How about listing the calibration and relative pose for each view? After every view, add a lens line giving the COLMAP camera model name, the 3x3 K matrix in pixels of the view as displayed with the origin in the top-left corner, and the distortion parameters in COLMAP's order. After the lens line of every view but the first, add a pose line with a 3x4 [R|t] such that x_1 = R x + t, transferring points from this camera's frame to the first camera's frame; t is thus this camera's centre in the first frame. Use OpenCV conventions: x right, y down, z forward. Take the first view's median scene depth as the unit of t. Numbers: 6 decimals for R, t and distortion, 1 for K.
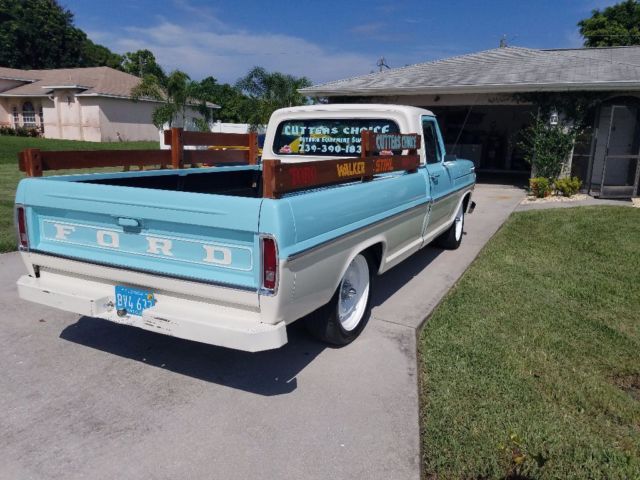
lens RADIAL K [[490.6, 0, 322.7], [0, 490.6, 239.4], [0, 0, 1]] dist [-0.003045, -0.010648]
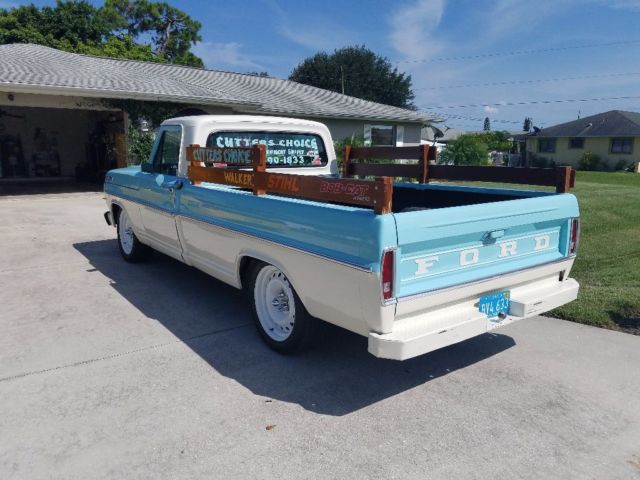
lens RADIAL K [[490.6, 0, 322.7], [0, 490.6, 239.4], [0, 0, 1]] dist [-0.003045, -0.010648]
pose [[0.450652, -0.175138, 0.875351, -0.858902], [0.177578, 0.978557, 0.104366, -0.115701], [-0.874859, 0.108410, 0.472089, 0.458503]]
